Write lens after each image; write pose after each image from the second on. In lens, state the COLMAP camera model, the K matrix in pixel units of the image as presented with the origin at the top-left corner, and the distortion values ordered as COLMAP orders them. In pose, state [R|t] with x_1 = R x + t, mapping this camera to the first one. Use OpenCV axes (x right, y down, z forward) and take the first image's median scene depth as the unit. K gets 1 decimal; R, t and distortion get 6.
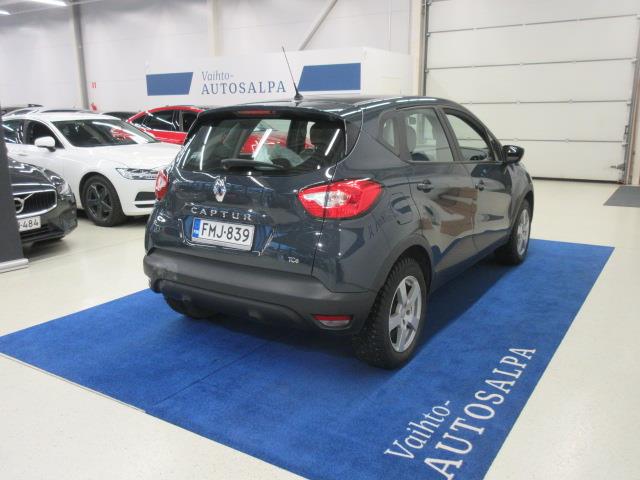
lens RADIAL K [[561.4, 0, 320.8], [0, 561.4, 237.4], [0, 0, 1]] dist [0.024387, -0.006215]
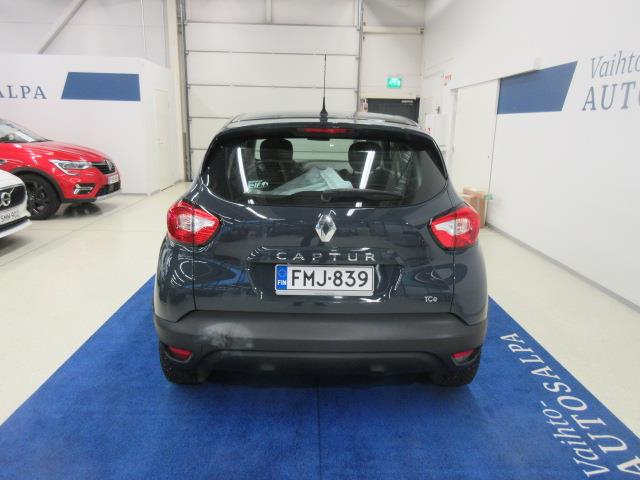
lens RADIAL K [[474.3, 0, 322.7], [0, 474.3, 240.9], [0, 0, 1]] dist [0.002440, 0.010289]
pose [[0.826551, -0.111284, 0.551751, -0.543924], [0.098670, 0.993728, 0.052616, -0.098651], [-0.554146, 0.010951, 0.832347, 0.424896]]
